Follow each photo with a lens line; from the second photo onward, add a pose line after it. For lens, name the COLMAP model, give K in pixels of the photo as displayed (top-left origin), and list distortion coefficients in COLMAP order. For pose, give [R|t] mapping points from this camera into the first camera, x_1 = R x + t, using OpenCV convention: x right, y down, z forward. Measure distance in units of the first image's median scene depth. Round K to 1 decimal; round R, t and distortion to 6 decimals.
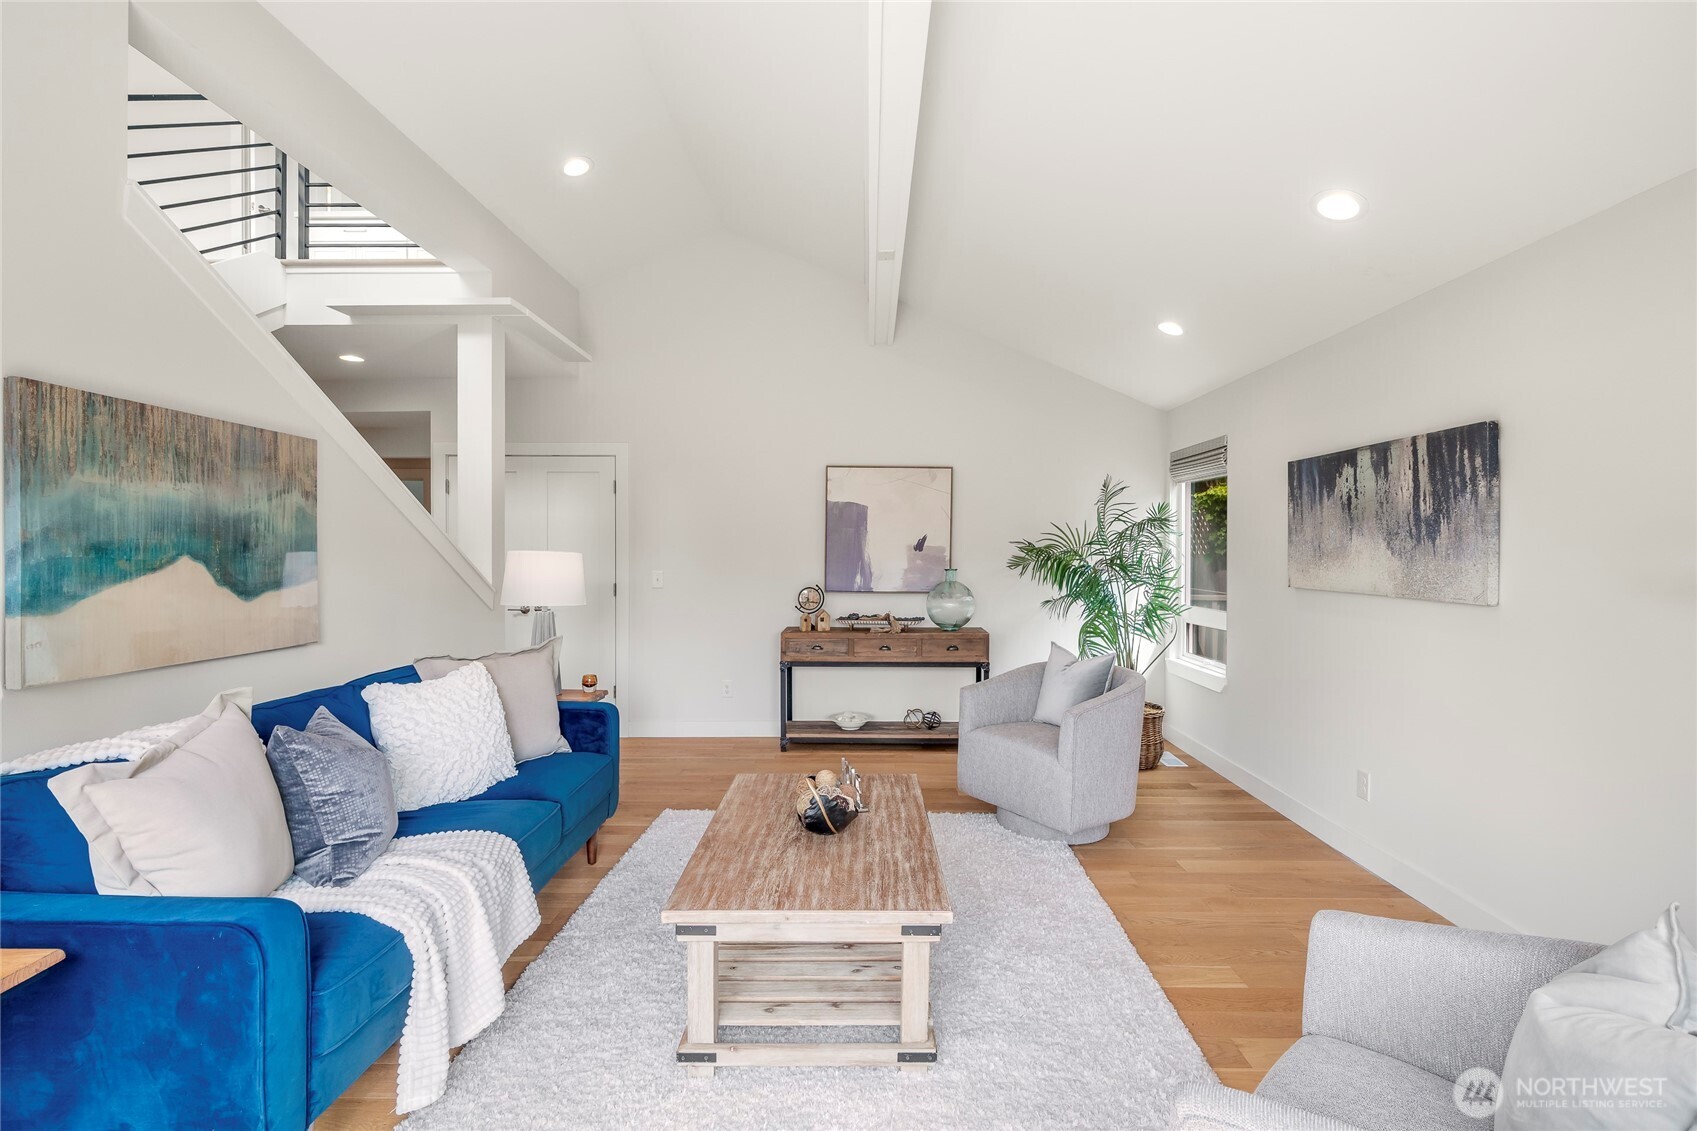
lens RADIAL K [[782.2, 0, 851.6], [0, 782.2, 564.2], [0, 0, 1]] dist [-0.007018, 0.000655]
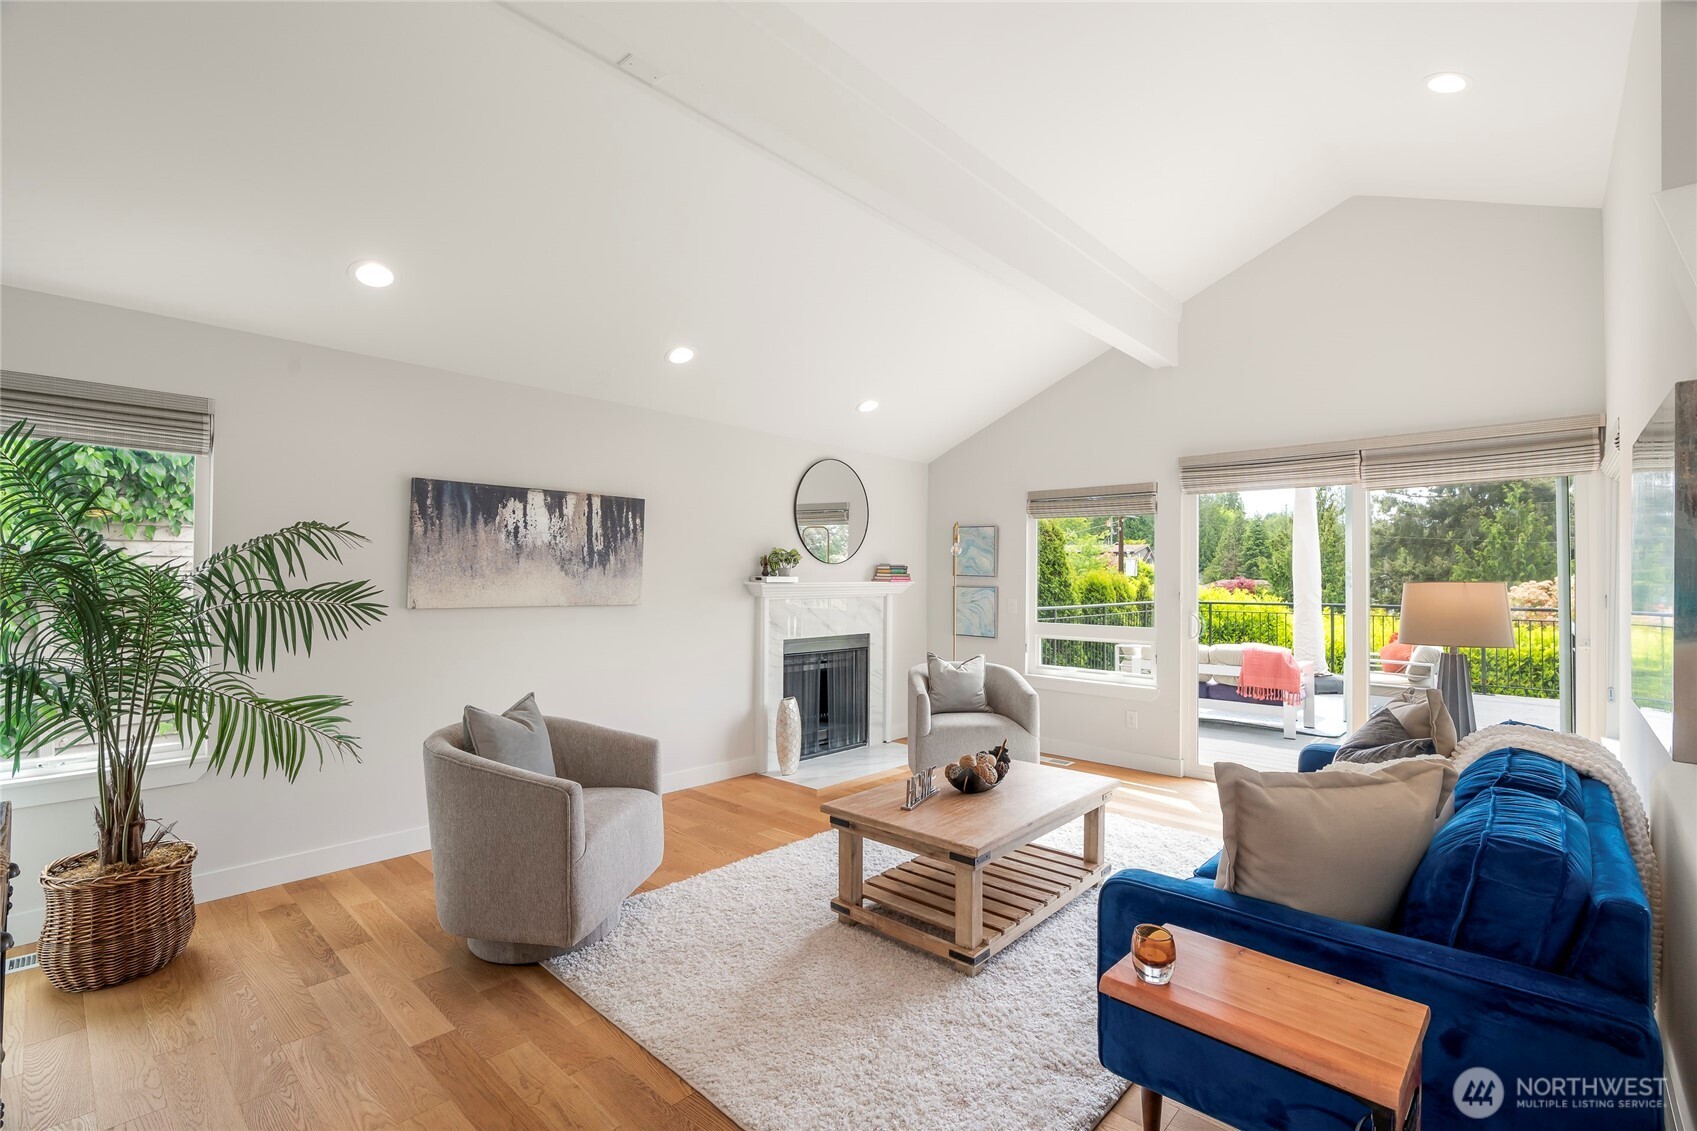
lens RADIAL K [[782.2, 0, 847.7], [0, 782.2, 565.5], [0, 0, 1]] dist [-0.007018, 0.000655]
pose [[-0.734202, -0.001280, 0.678930, -0.563165], [-0.001440, 0.999999, 0.000327, -0.029044], [-0.678930, -0.000738, -0.734203, 1.583757]]
